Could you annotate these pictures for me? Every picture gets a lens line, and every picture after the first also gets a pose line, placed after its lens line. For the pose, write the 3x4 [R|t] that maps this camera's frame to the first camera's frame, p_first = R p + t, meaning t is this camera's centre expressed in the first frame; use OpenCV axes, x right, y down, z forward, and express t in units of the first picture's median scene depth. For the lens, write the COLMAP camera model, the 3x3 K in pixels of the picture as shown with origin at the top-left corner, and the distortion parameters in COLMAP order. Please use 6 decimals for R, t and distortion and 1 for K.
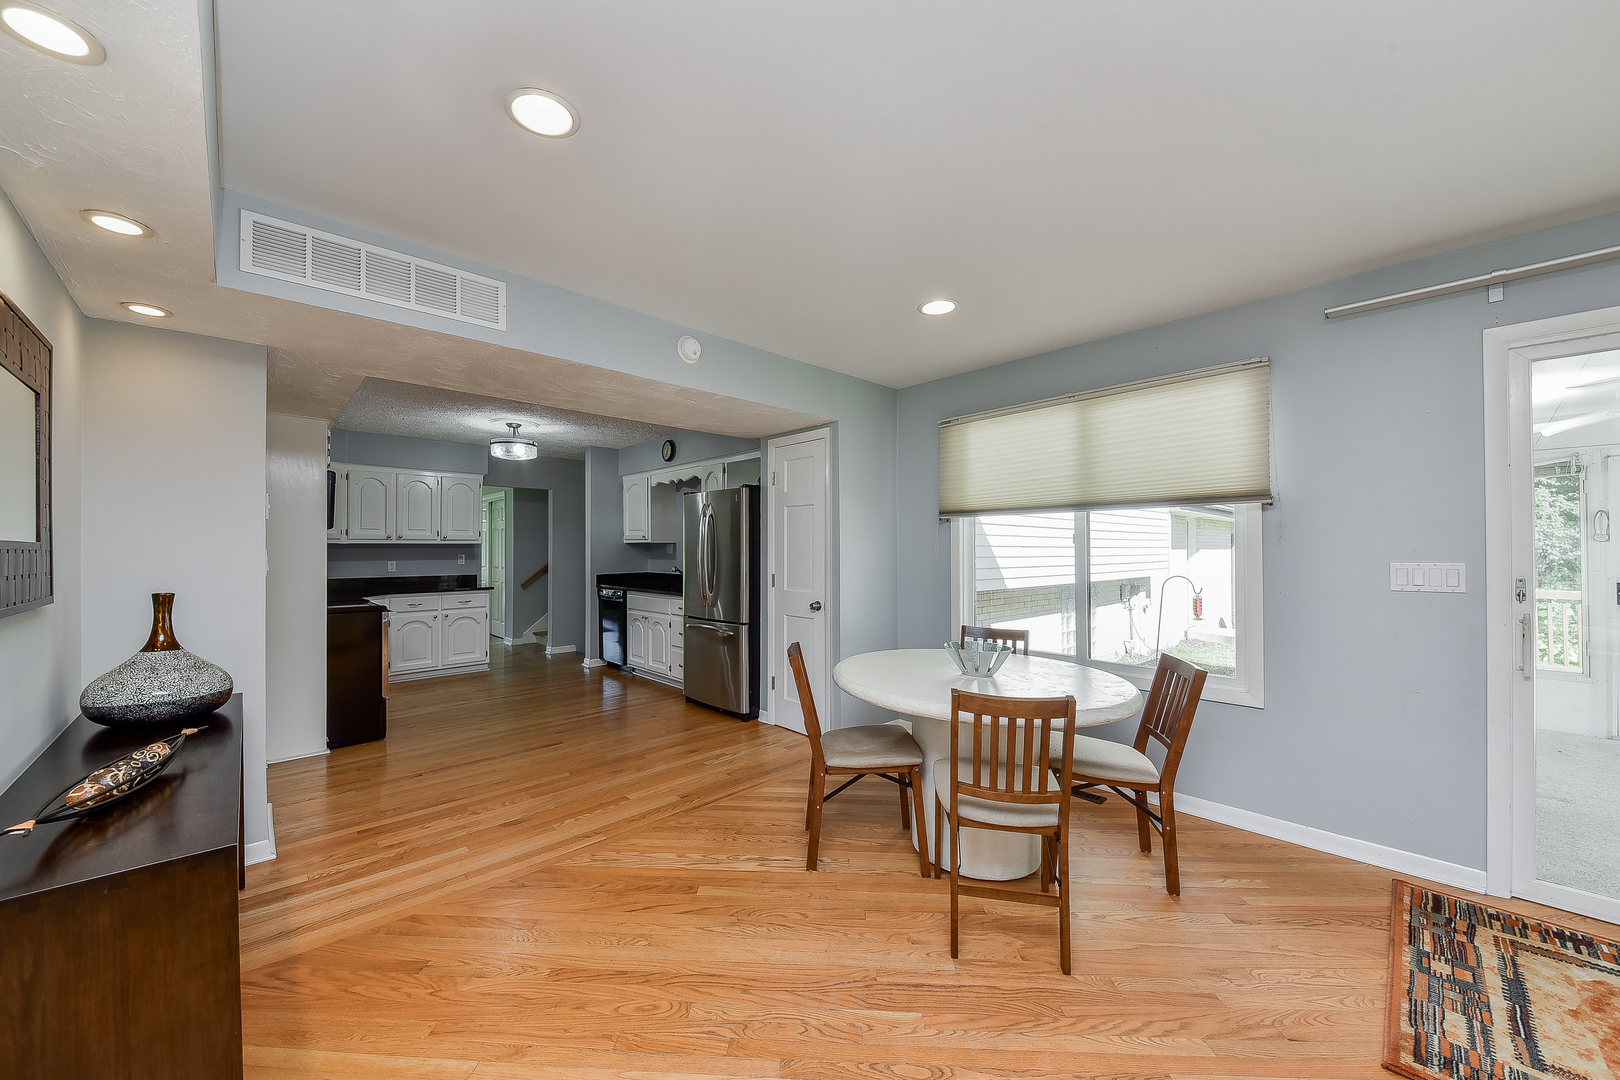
lens RADIAL K [[594.6, 0, 811.1], [0, 594.6, 545.4], [0, 0, 1]] dist [0.000612, -0.000314]
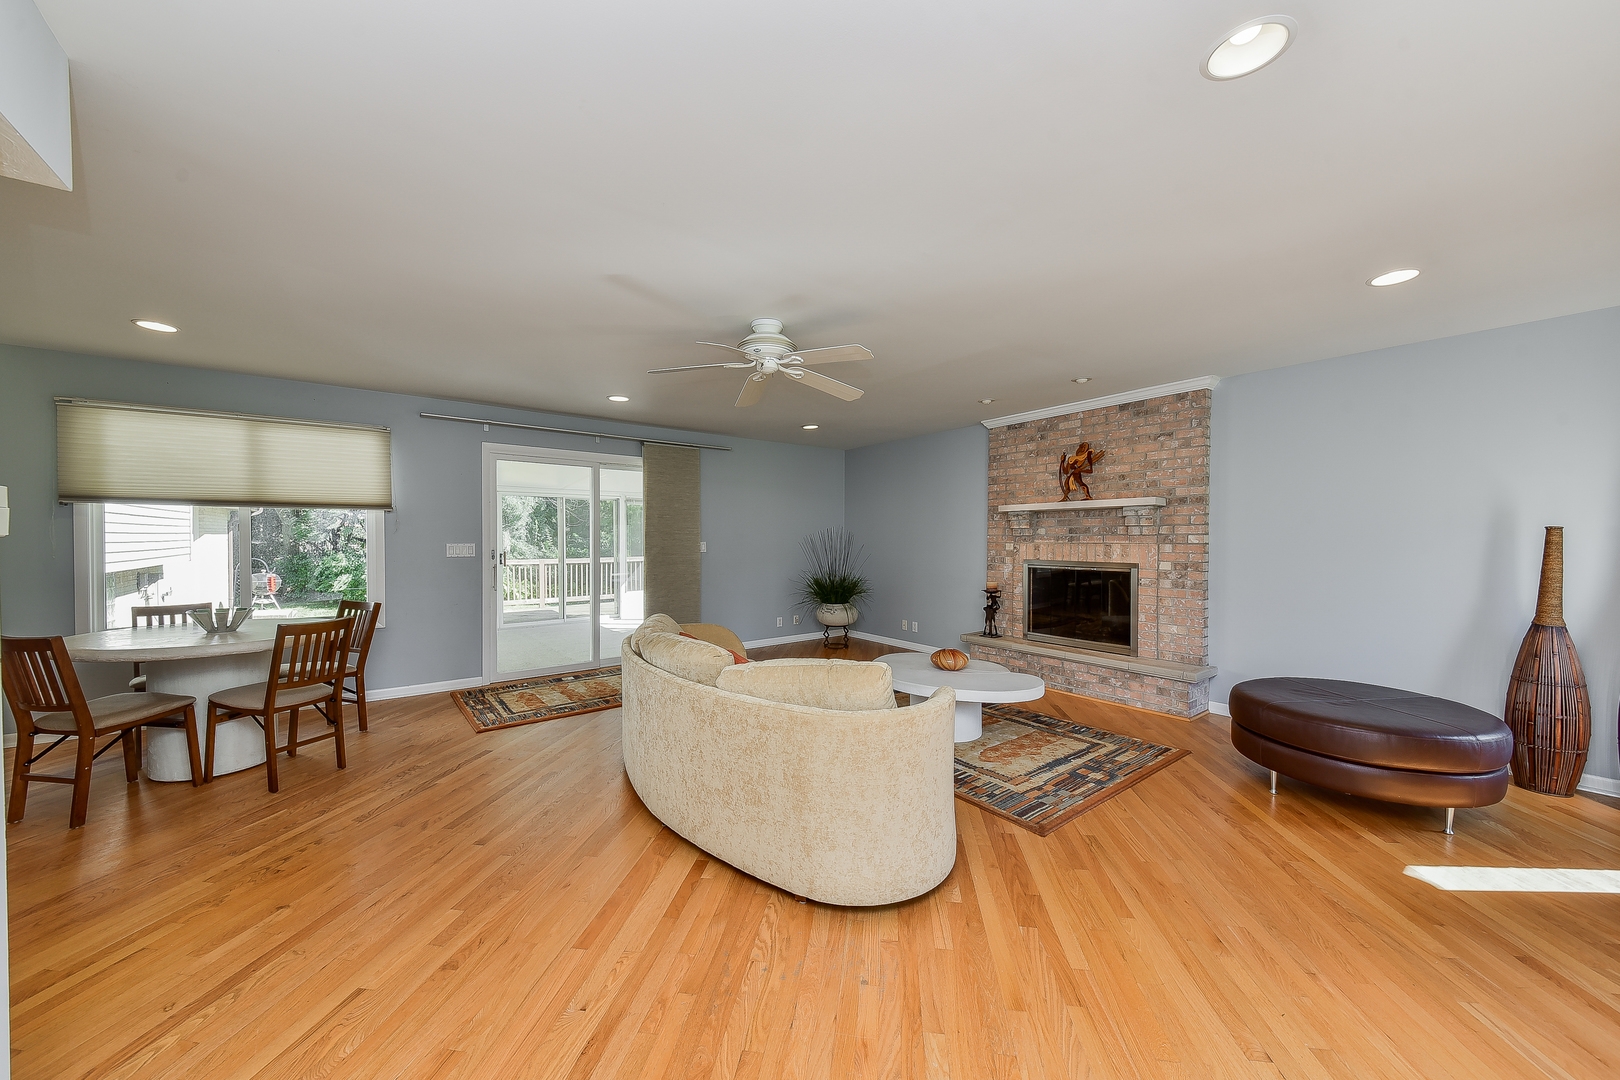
lens RADIAL K [[594.6, 0, 811.1], [0, 594.6, 545.4], [0, 0, 1]] dist [0.000612, -0.000314]
pose [[0.096430, -0.007763, 0.995309, -0.728352], [-0.011704, 0.999892, 0.008933, 0.001146], [-0.995271, -0.012510, 0.096329, -0.345436]]
